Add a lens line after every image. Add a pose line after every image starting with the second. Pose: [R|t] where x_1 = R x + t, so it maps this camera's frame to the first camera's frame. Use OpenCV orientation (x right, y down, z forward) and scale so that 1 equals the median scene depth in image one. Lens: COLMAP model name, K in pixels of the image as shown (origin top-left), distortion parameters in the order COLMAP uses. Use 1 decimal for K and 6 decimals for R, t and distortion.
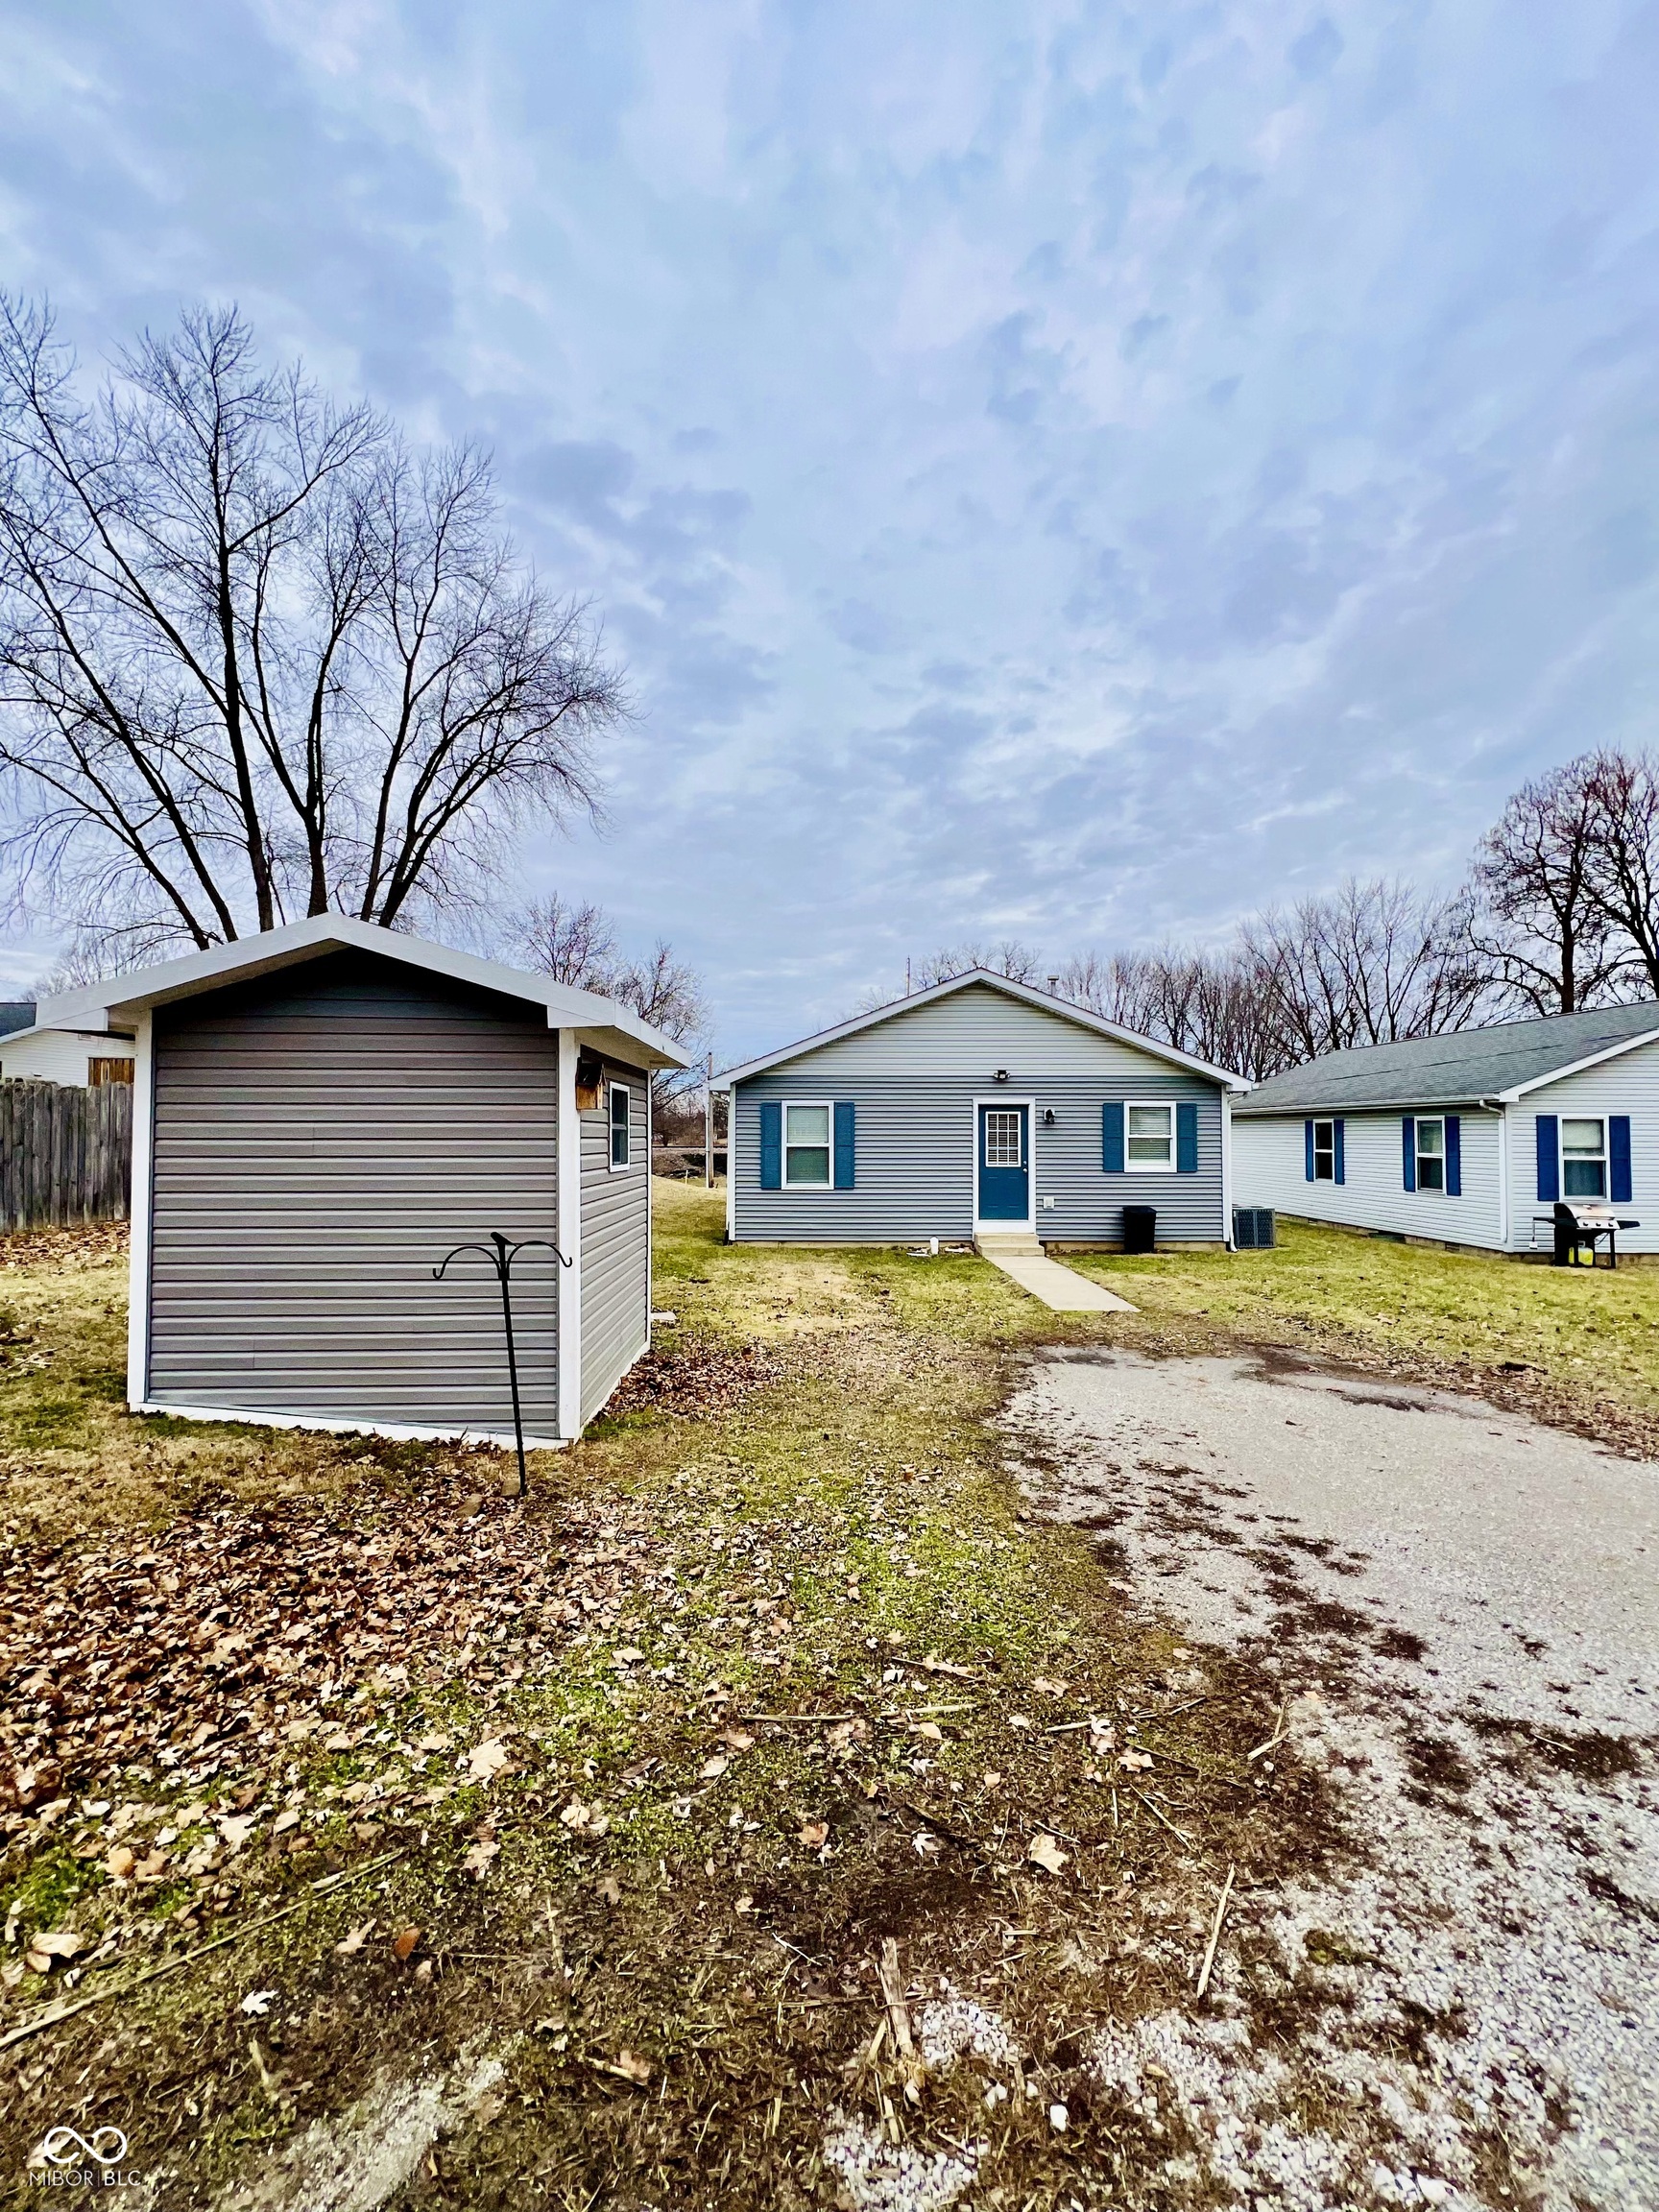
lens RADIAL K [[888.8, 0, 829.5], [0, 888.8, 1106.0], [0, 0, 1]] dist [0.001595, 0.000078]
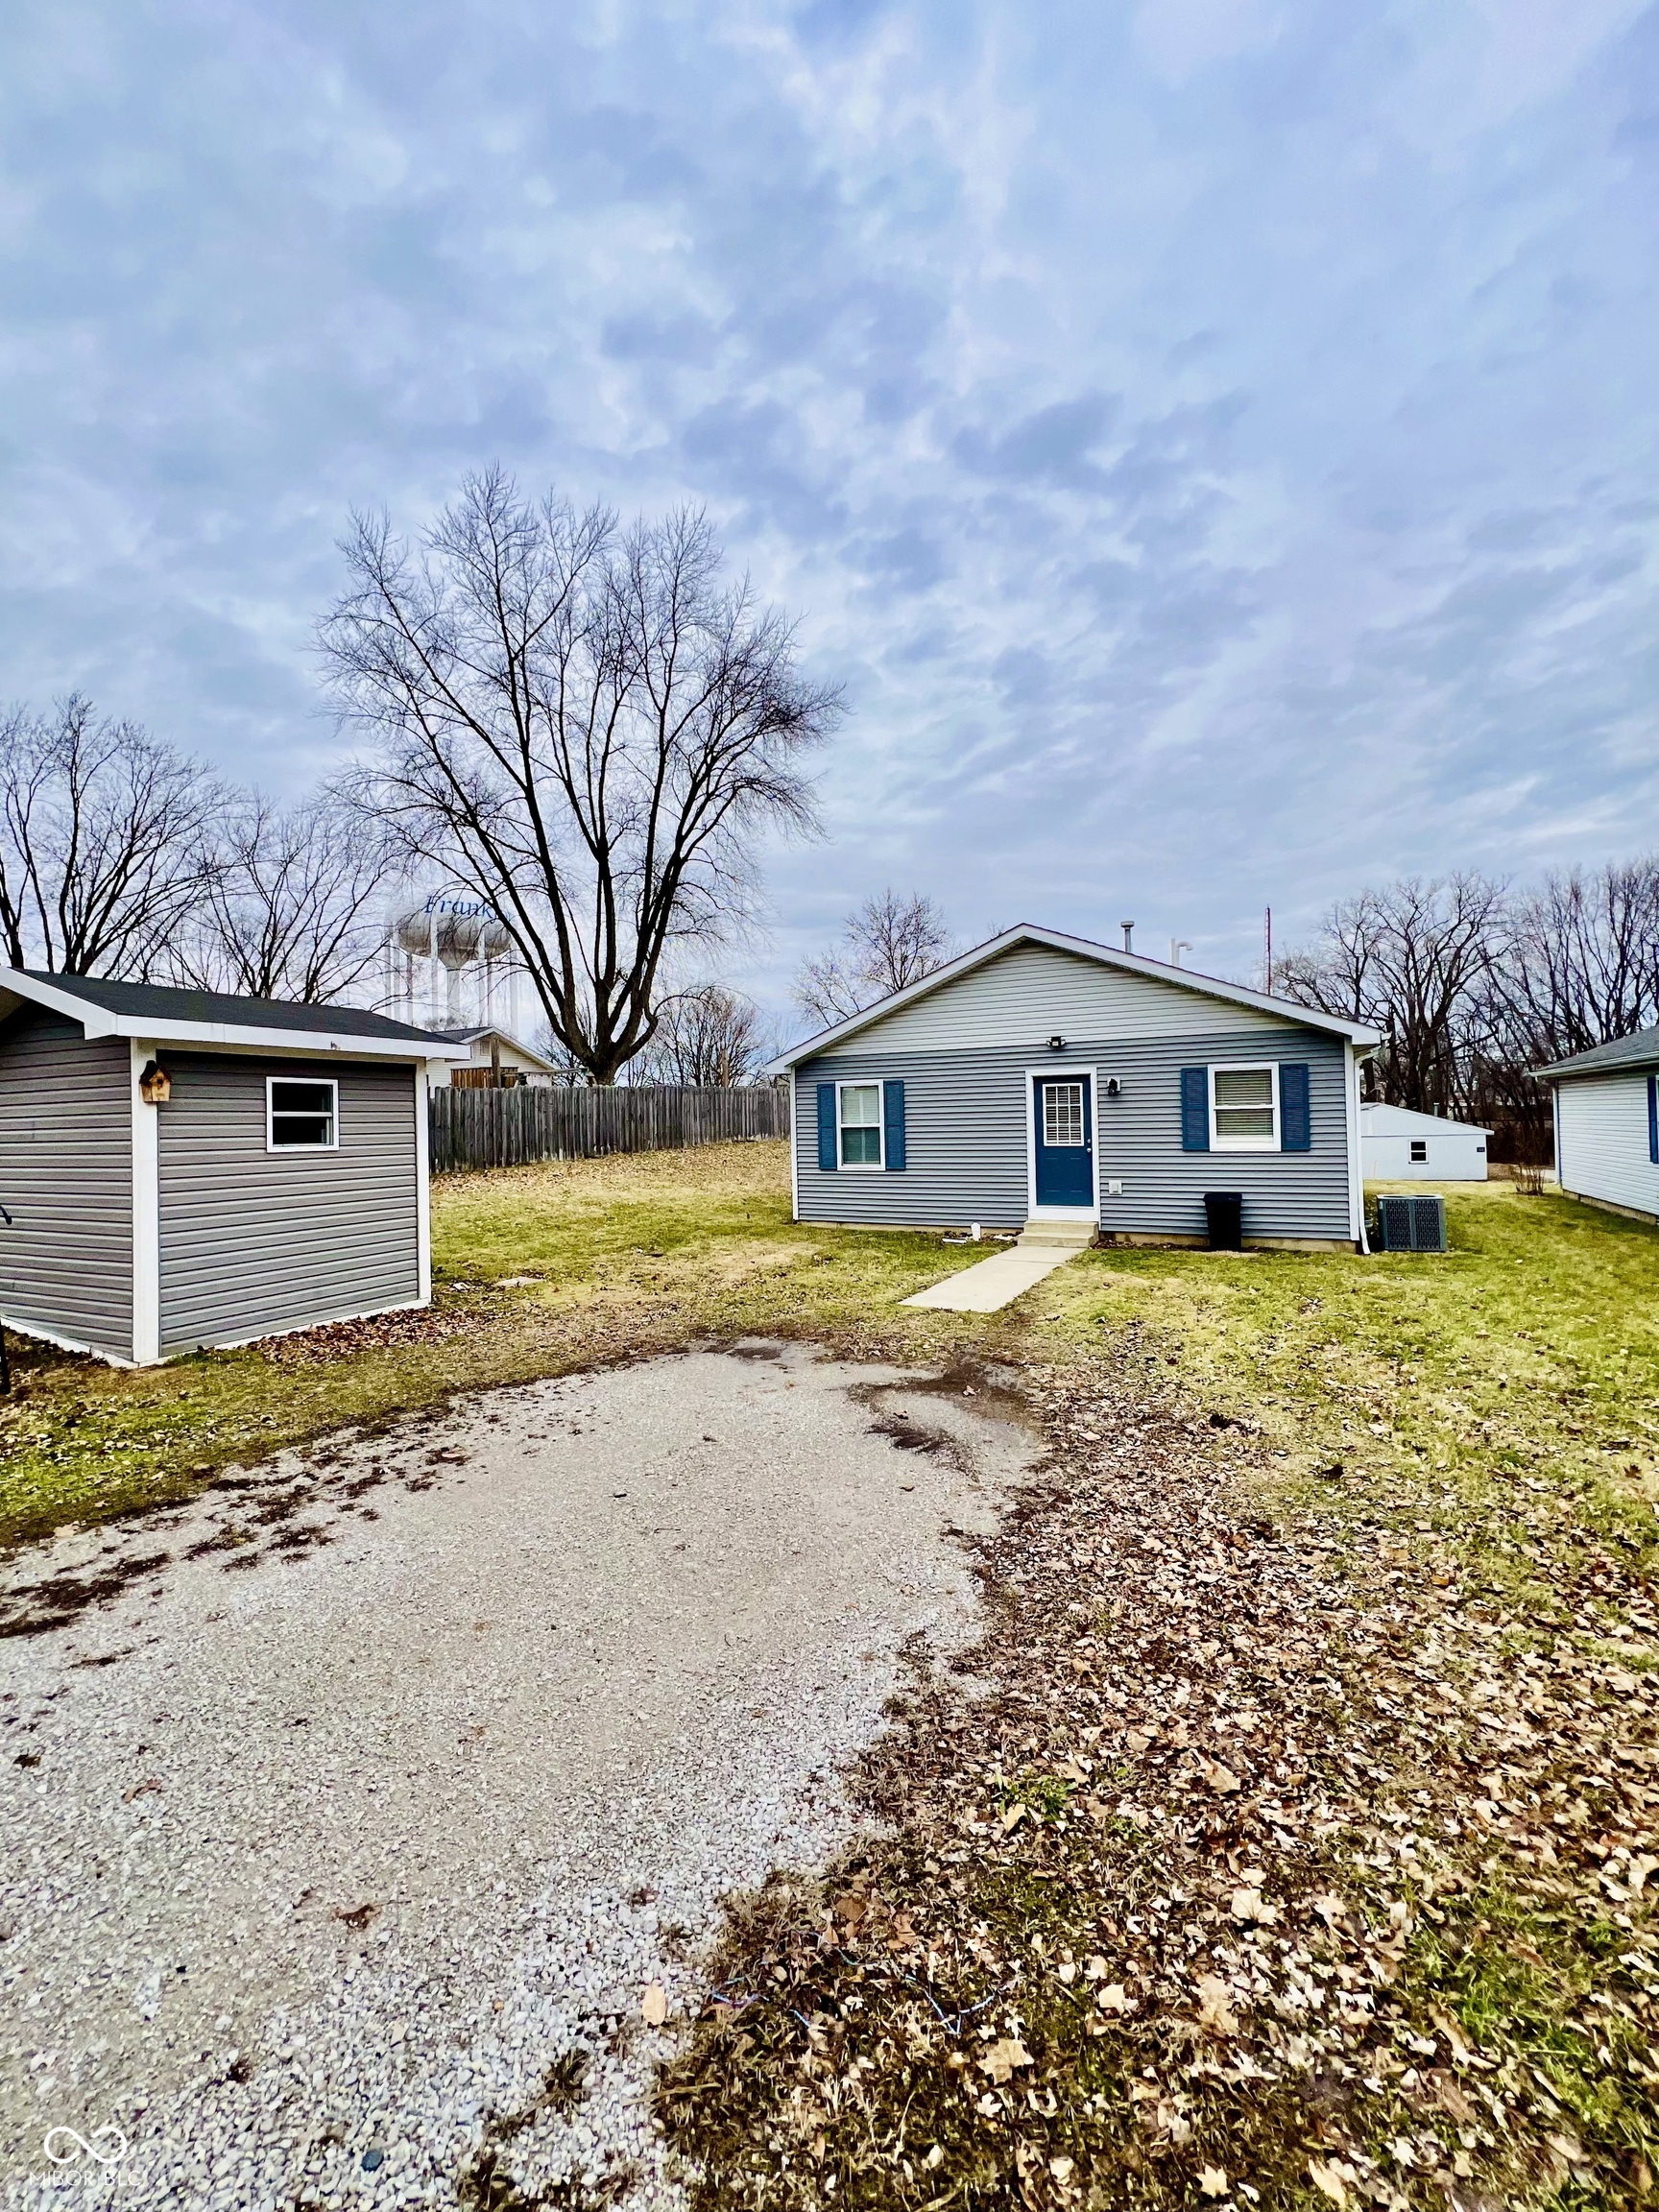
lens RADIAL K [[902.9, 0, 935.1], [0, 902.9, 1130.7], [0, 0, 1]] dist [0.005511, 0.000242]
pose [[0.885298, -0.015667, -0.464759, 0.501558], [0.038303, 0.998493, 0.039303, 0.012987], [0.463443, -0.052597, 0.884564, 0.148577]]
